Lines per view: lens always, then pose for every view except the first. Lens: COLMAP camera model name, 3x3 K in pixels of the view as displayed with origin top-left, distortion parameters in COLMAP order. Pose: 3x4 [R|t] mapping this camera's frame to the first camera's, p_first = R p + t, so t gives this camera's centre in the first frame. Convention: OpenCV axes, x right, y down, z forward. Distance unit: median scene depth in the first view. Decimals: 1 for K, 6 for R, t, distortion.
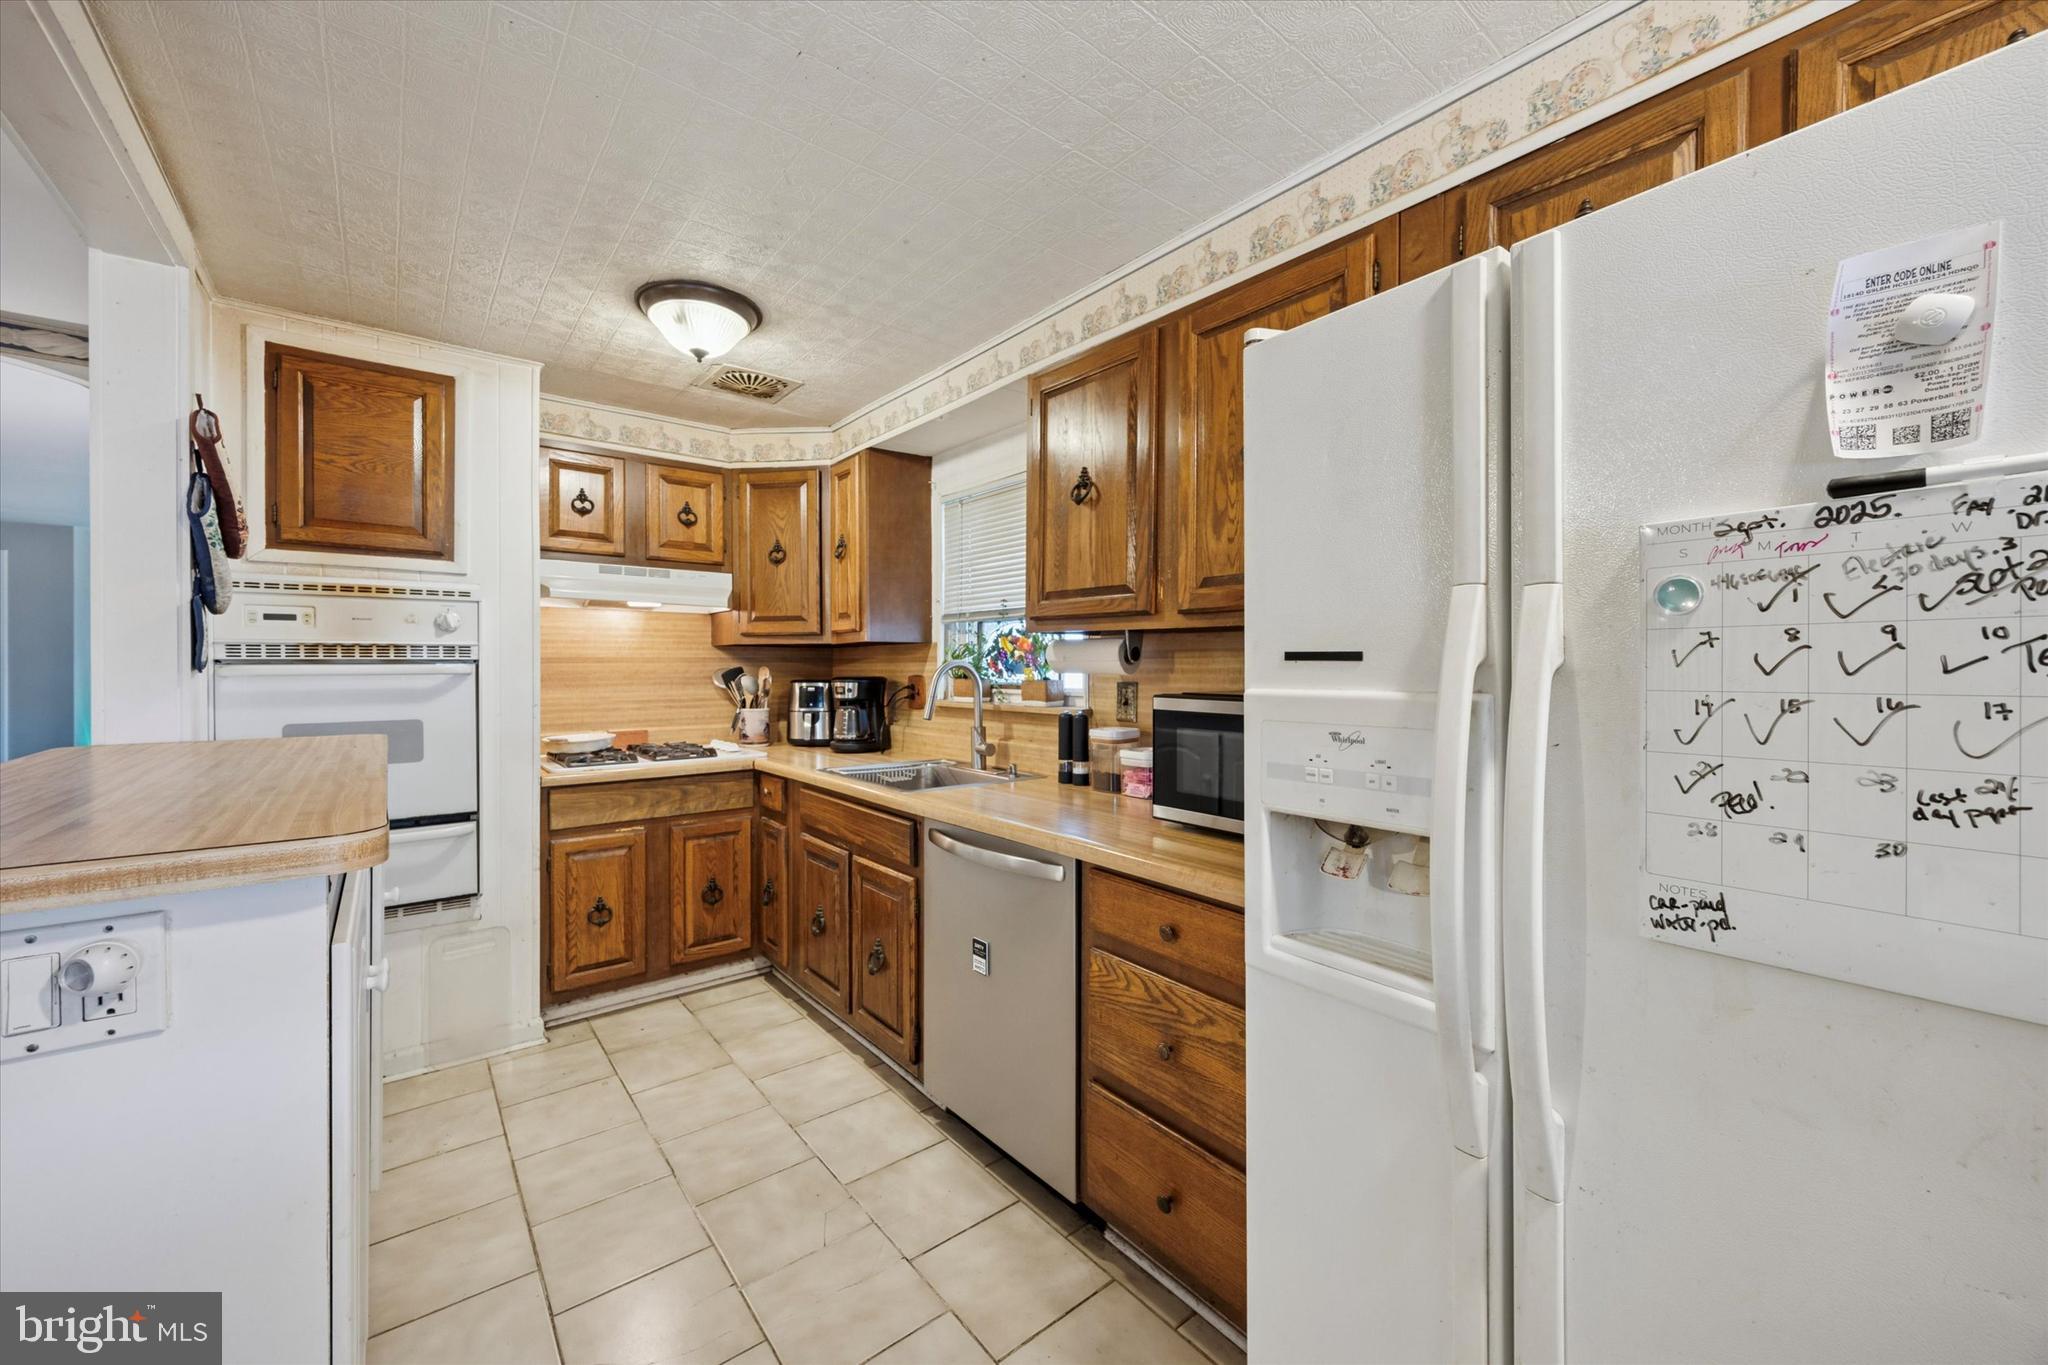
lens RADIAL K [[790.6, 0, 1016.8], [0, 790.6, 675.0], [0, 0, 1]] dist [-0.001463, 0.000691]
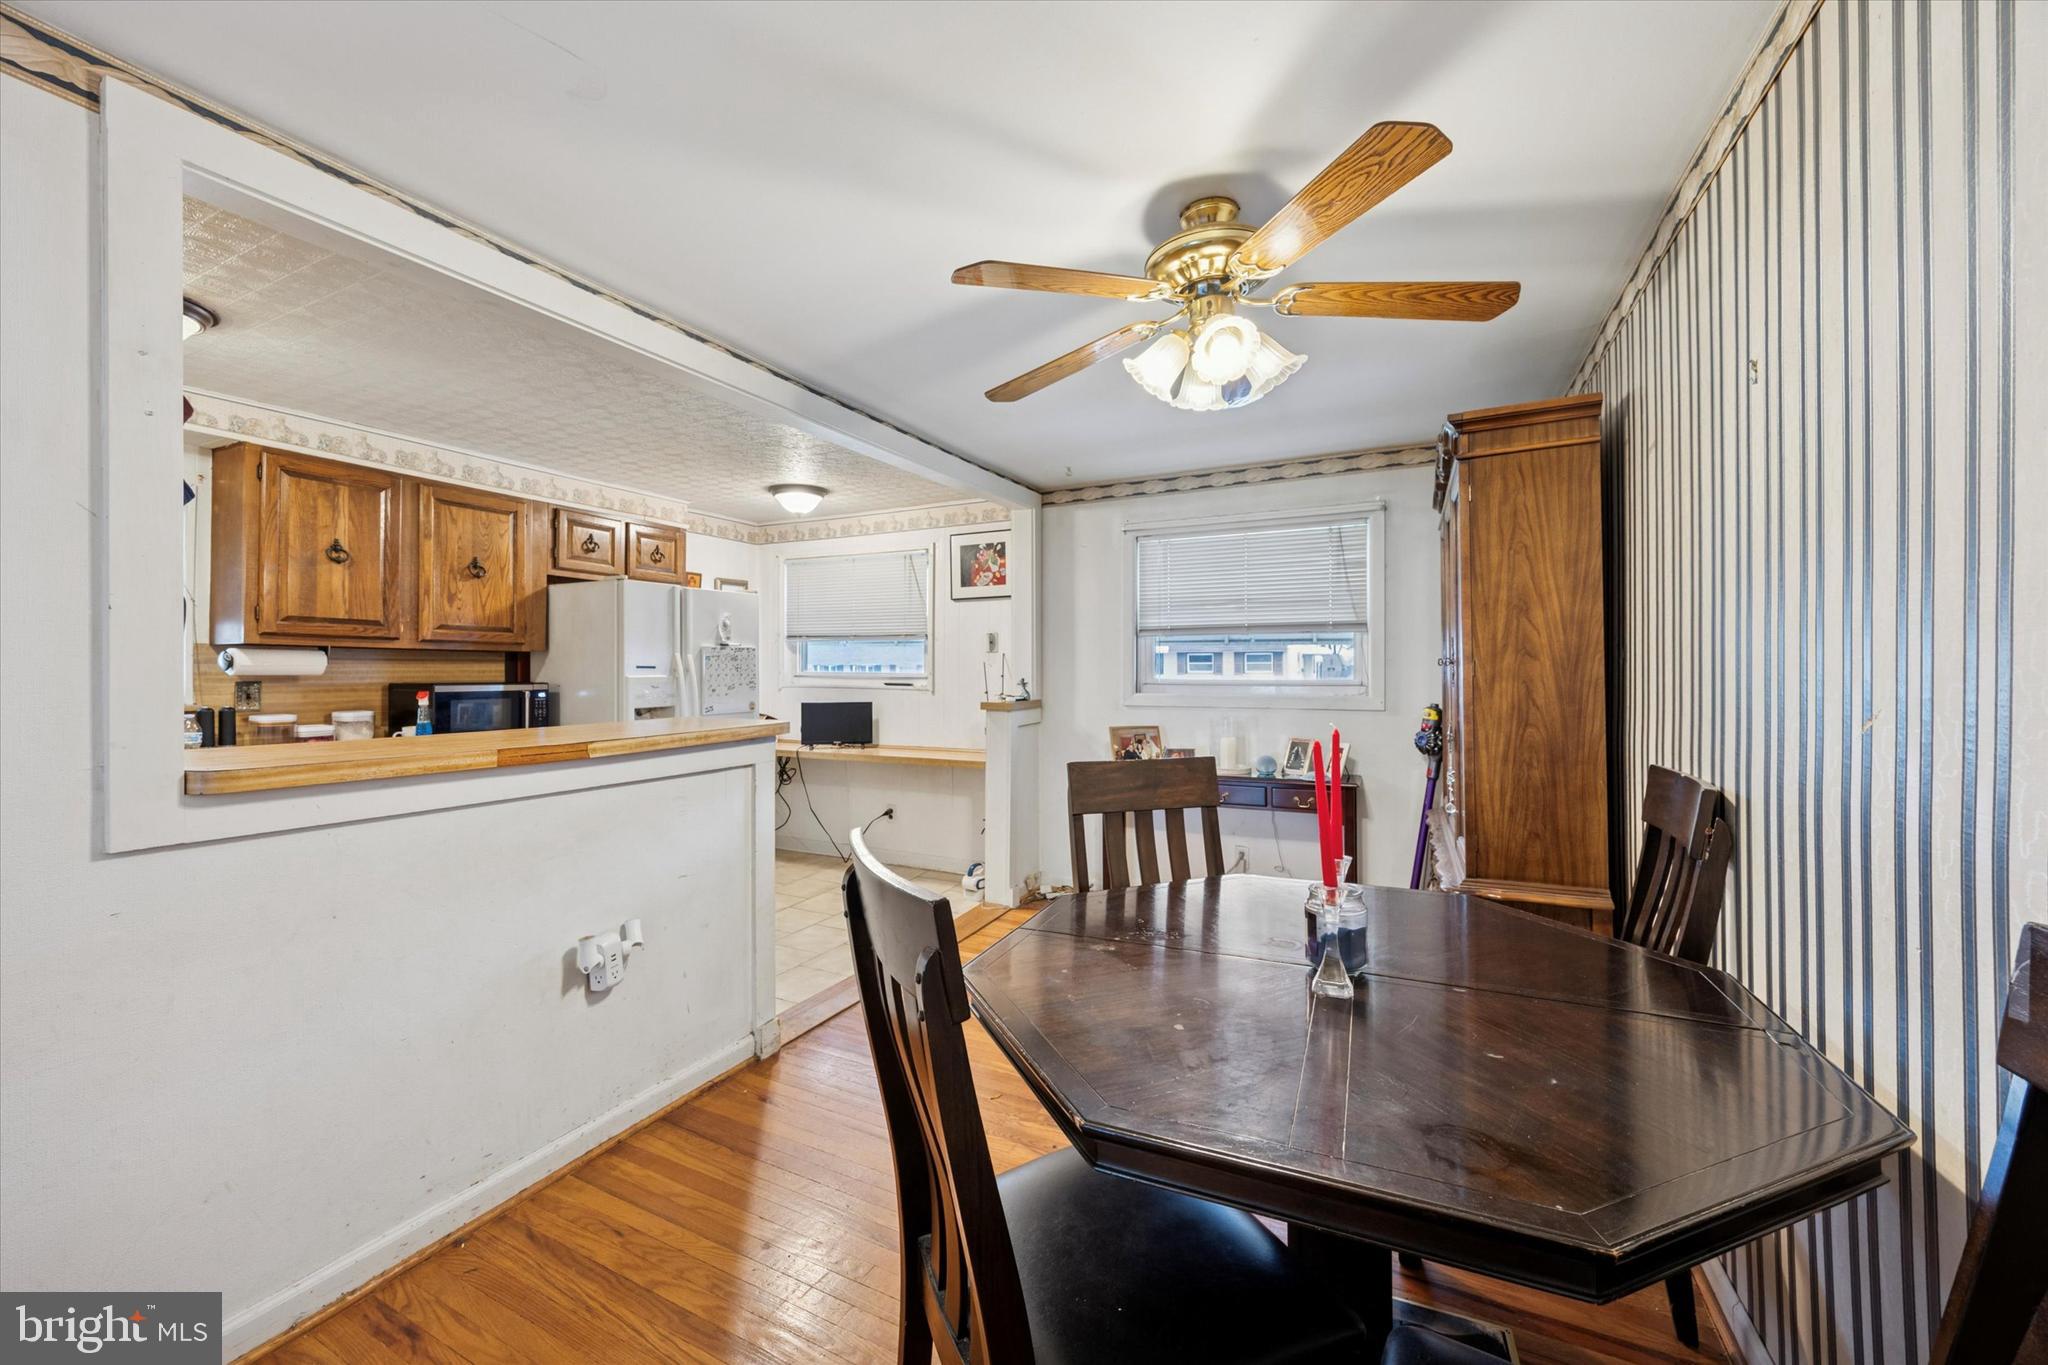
lens RADIAL K [[790.6, 0, 1012.9], [0, 790.6, 664.9], [0, 0, 1]] dist [-0.001463, 0.000691]
pose [[-0.419953, 0.001351, 0.907545, -1.852027], [0.007024, 0.999974, 0.001762, -0.013543], [-0.907519, 0.007115, -0.419951, 0.459673]]
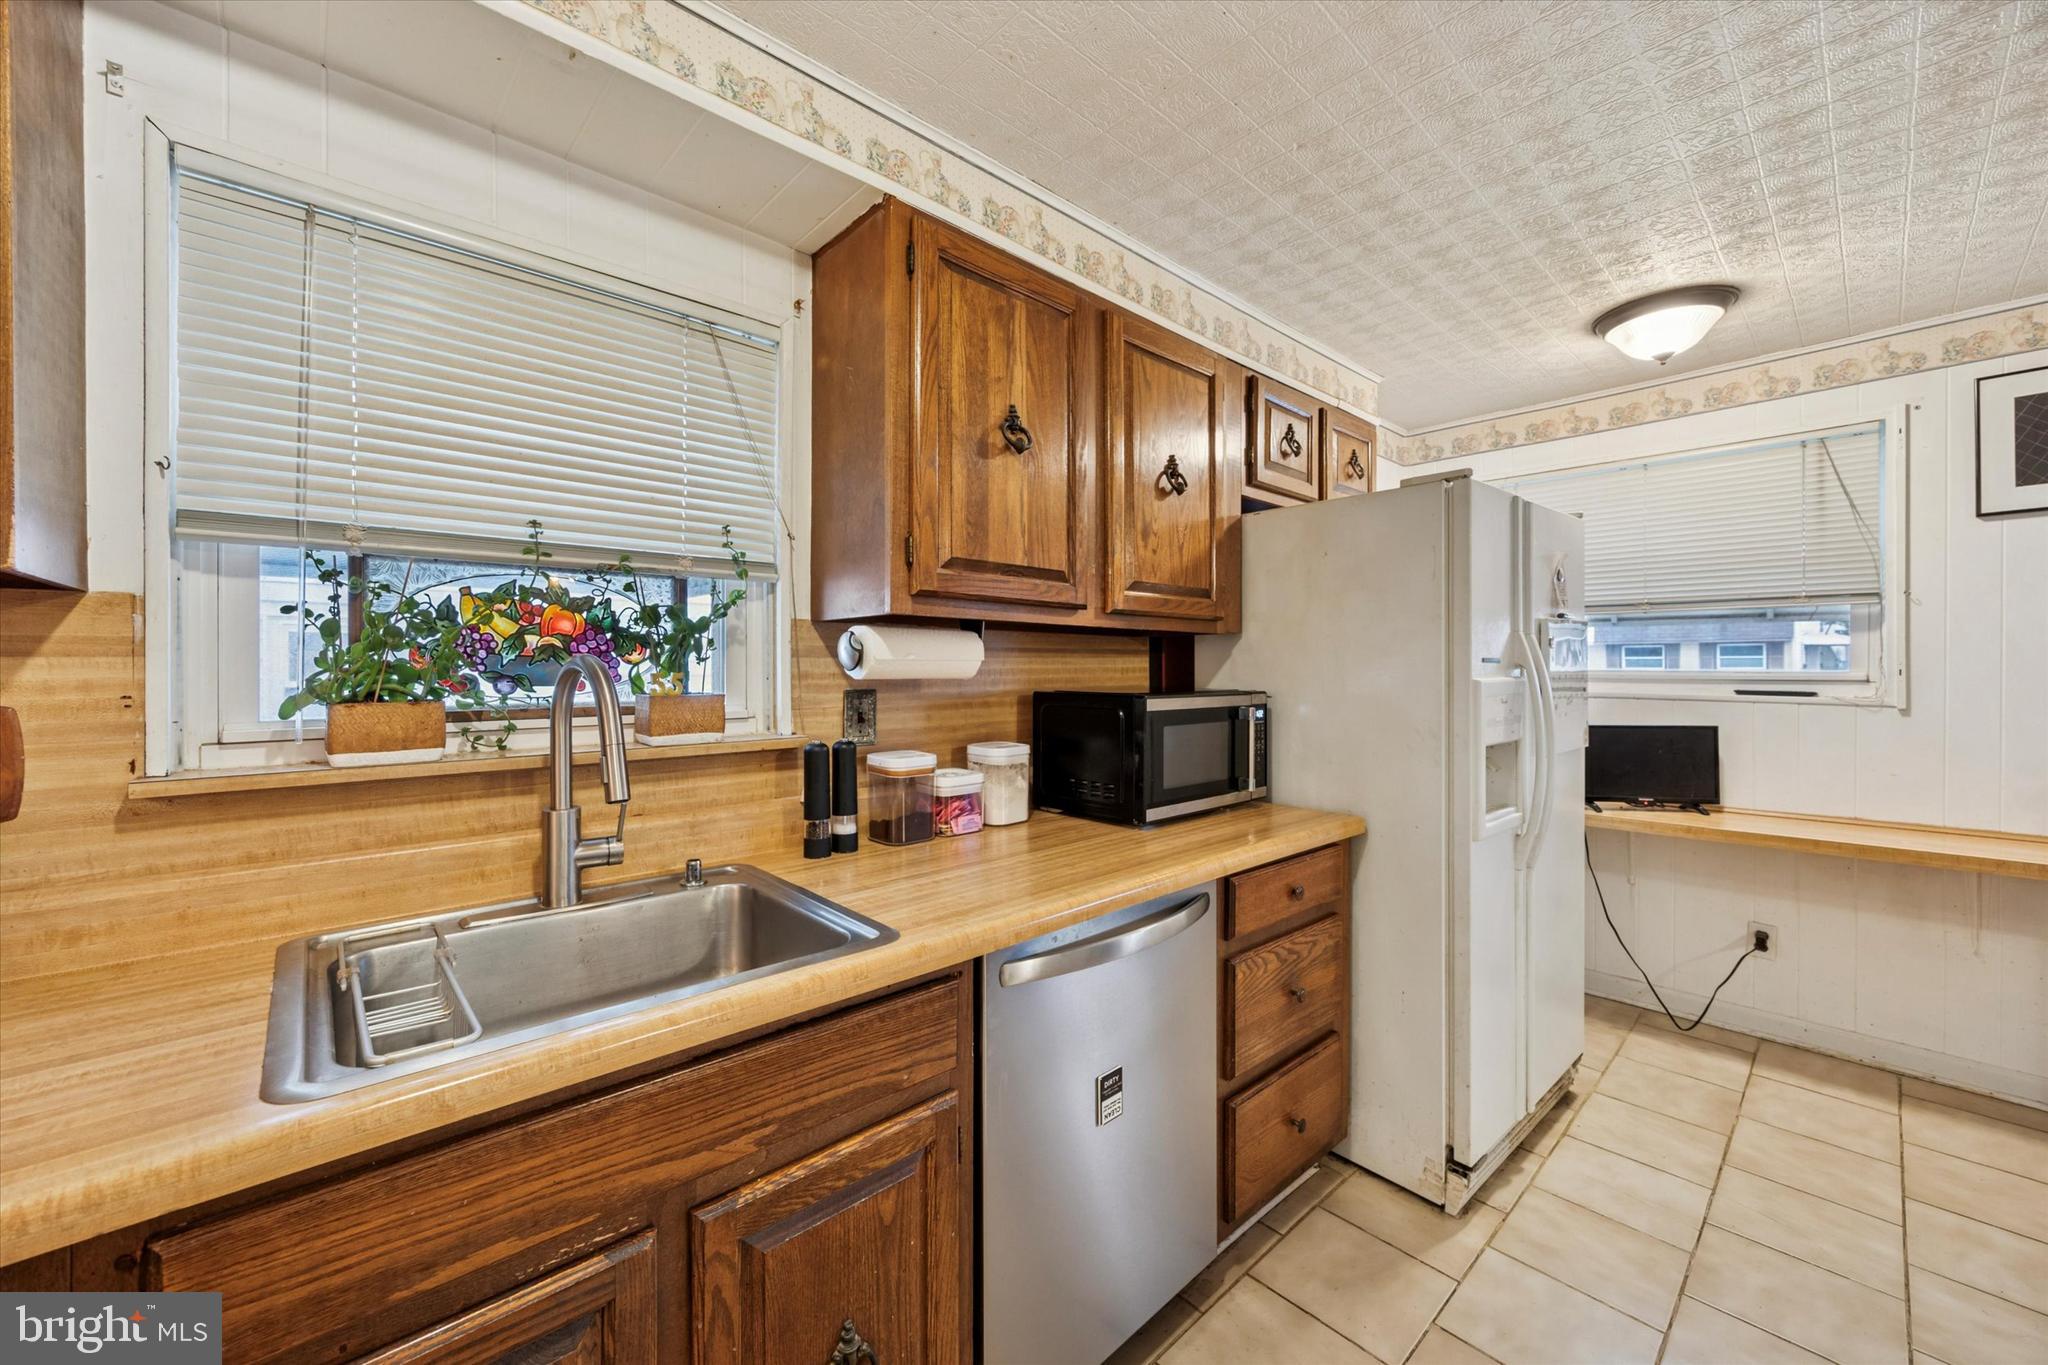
lens RADIAL K [[790.6, 0, 1014.4], [0, 790.6, 667.0], [0, 0, 1]] dist [-0.001463, 0.000691]
pose [[-0.066611, -0.002605, 0.997776, -0.674751], [0.013235, 0.999906, 0.003494, -0.014473], [-0.997691, 0.013438, -0.066570, 1.056529]]
